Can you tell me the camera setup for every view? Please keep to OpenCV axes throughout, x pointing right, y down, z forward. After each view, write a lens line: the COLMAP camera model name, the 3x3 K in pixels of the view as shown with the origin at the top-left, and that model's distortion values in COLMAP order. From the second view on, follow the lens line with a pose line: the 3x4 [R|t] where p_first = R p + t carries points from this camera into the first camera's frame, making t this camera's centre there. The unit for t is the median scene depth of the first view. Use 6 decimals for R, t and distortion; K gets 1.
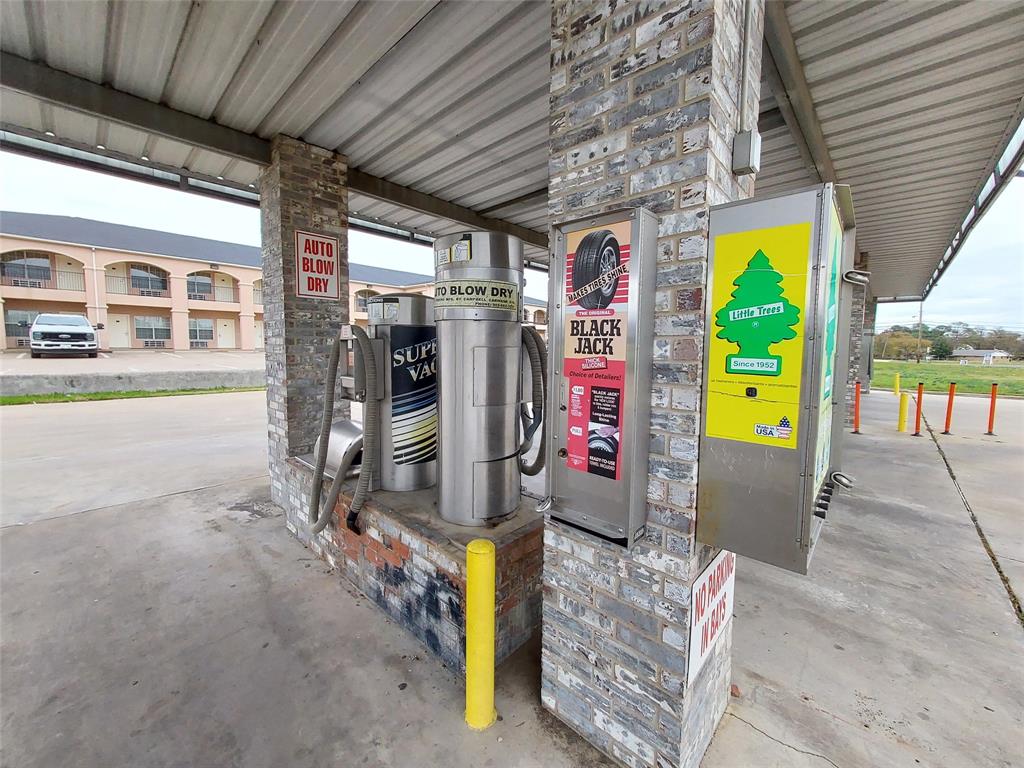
lens RADIAL K [[403.9, 0, 505.7], [0, 403.9, 381.0], [0, 0, 1]] dist [0.000039, -0.000175]
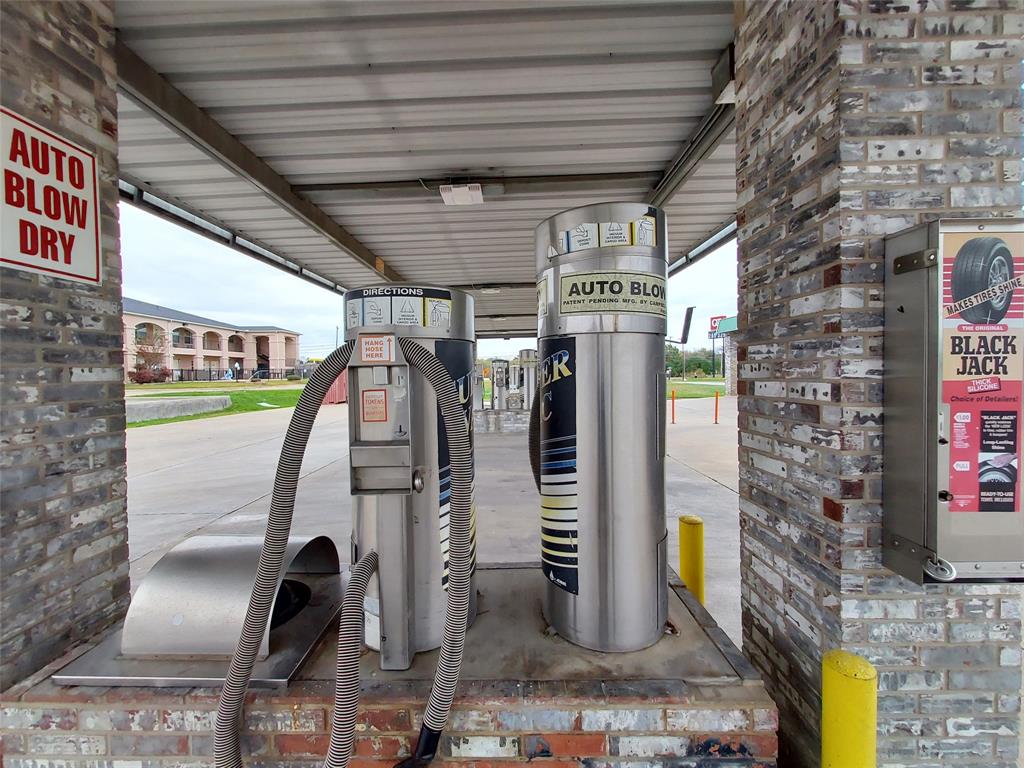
lens RADIAL K [[403.9, 0, 505.7], [0, 403.9, 381.0], [0, 0, 1]] dist [0.000039, -0.000175]
pose [[0.738411, -0.039709, 0.673181, -1.110841], [0.082102, 0.996132, -0.031299, -0.107502], [-0.669335, 0.078380, 0.738815, 1.017903]]
